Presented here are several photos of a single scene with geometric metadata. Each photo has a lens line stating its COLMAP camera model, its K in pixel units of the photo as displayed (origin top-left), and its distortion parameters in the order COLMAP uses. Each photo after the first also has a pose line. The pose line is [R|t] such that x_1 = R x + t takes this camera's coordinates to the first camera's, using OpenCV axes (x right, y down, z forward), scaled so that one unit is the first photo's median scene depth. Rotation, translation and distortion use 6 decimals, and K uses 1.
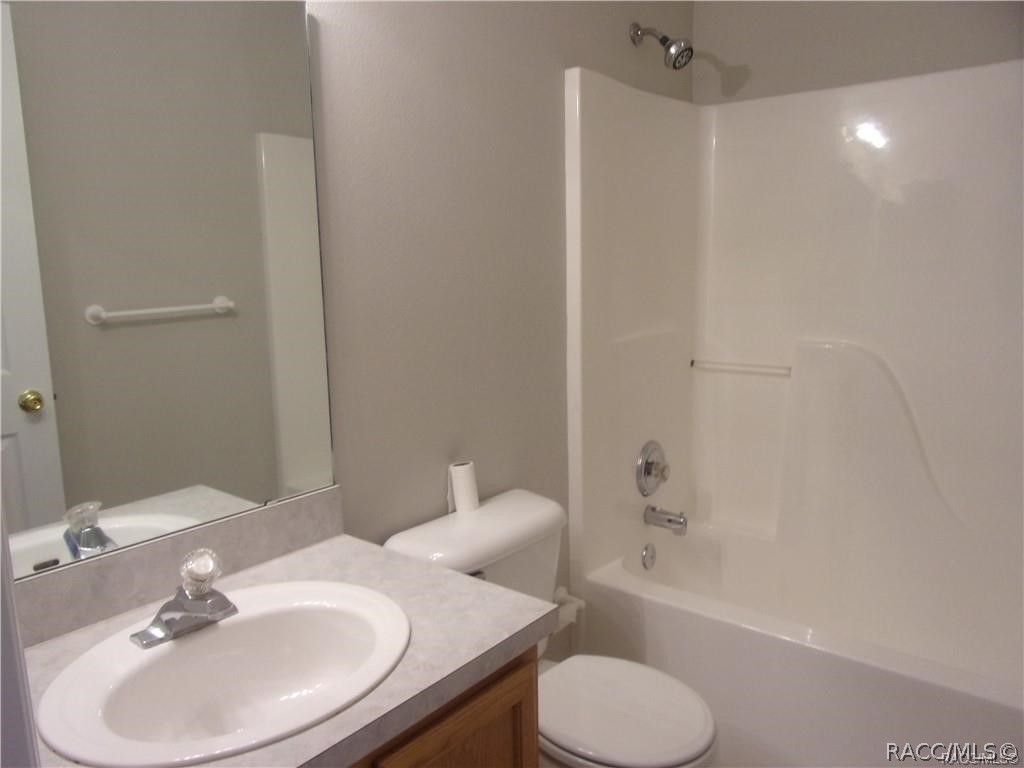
lens RADIAL K [[775.5, 0, 518.4], [0, 775.5, 384.2], [0, 0, 1]] dist [0.002877, -0.007950]
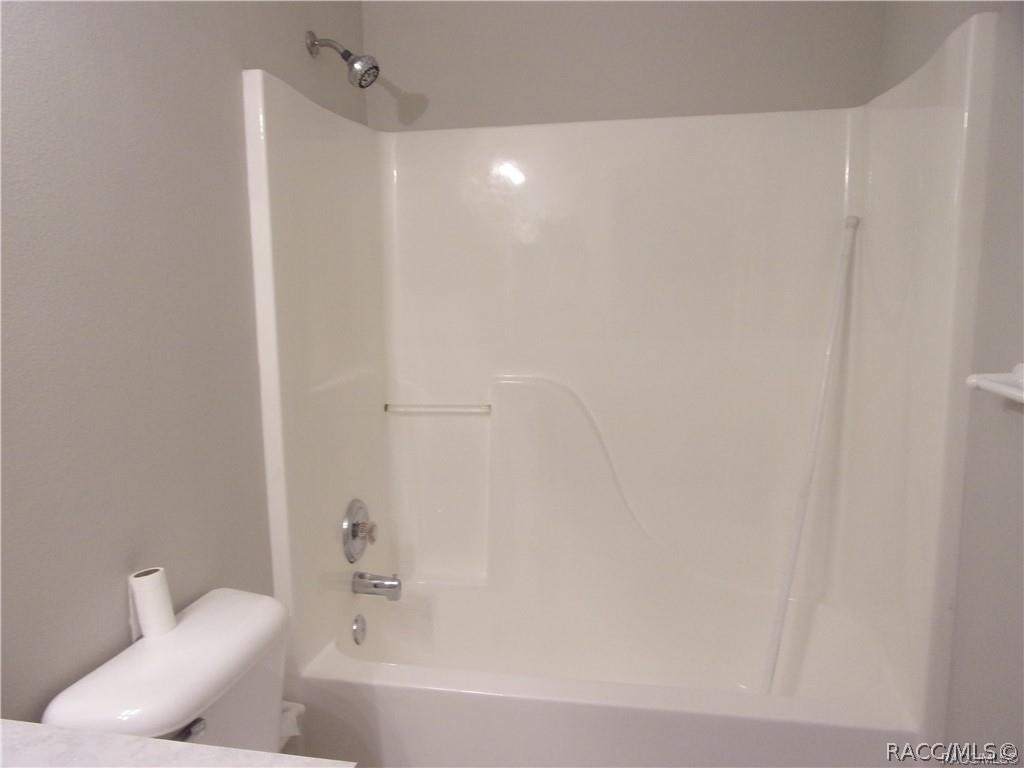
lens RADIAL K [[775.5, 0, 506.0], [0, 775.5, 381.1], [0, 0, 1]] dist [0.002877, -0.007950]
pose [[0.889834, -0.059741, 0.452356, -0.069005], [0.079711, 0.996500, -0.025195, -0.026047], [-0.449267, 0.058477, 0.891482, 0.123115]]
